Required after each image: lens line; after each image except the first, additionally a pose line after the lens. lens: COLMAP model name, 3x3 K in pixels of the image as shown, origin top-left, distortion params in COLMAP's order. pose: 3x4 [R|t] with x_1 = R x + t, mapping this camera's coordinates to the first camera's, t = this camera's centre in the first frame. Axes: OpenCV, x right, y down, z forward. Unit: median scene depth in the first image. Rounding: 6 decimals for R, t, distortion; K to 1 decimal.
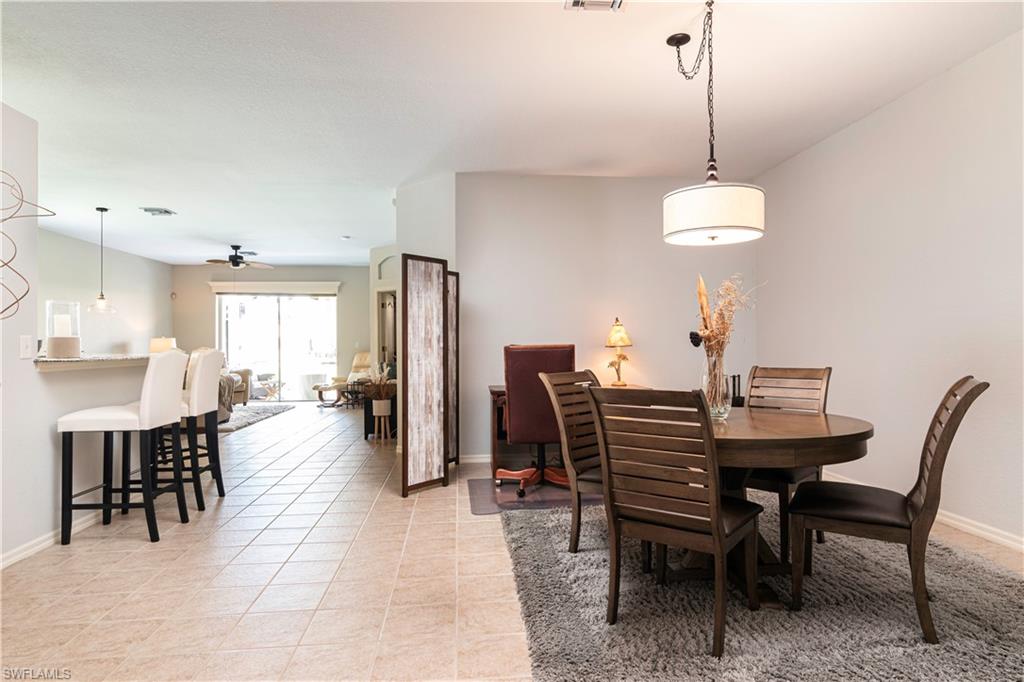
lens RADIAL K [[570.7, 0, 512.0], [0, 570.7, 341.0], [0, 0, 1]] dist [-0.003578, -0.000595]
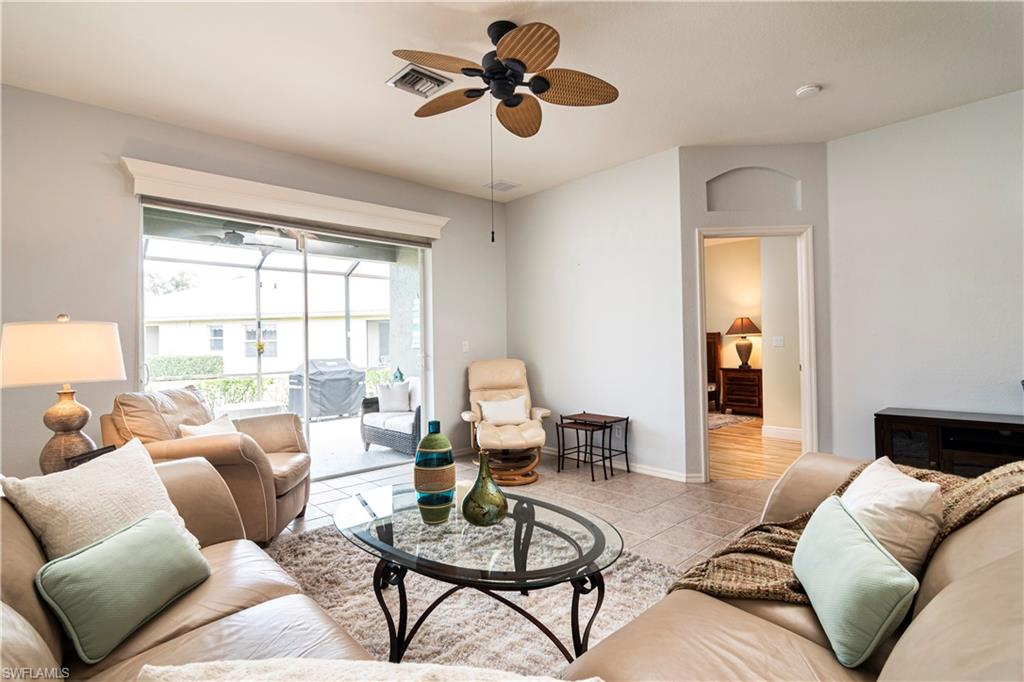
lens RADIAL K [[492.1, 0, 512.0], [0, 492.1, 341.0], [0, 0, 1]] dist [-0.004398, -0.000330]
pose [[0.802045, -0.005272, 0.597240, -0.558952], [0.008804, 0.999957, -0.002996, 0.003263], [-0.597198, 0.007661, 0.802057, 0.687955]]
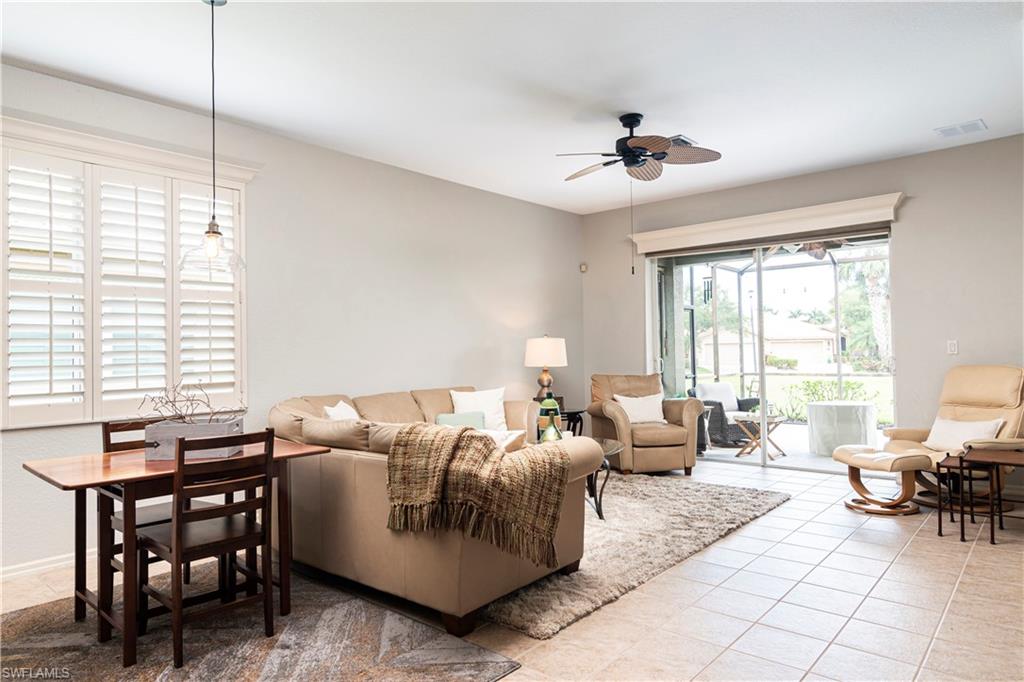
lens RADIAL K [[621.7, 0, 526.7], [0, 621.7, 339.8], [0, 0, 1]] dist [-0.030350, -0.000132]
pose [[0.685595, -0.020586, -0.727692, -0.182325], [0.017893, 0.999775, -0.011425, 0.002002], [0.727763, -0.005188, 0.685809, 0.552436]]
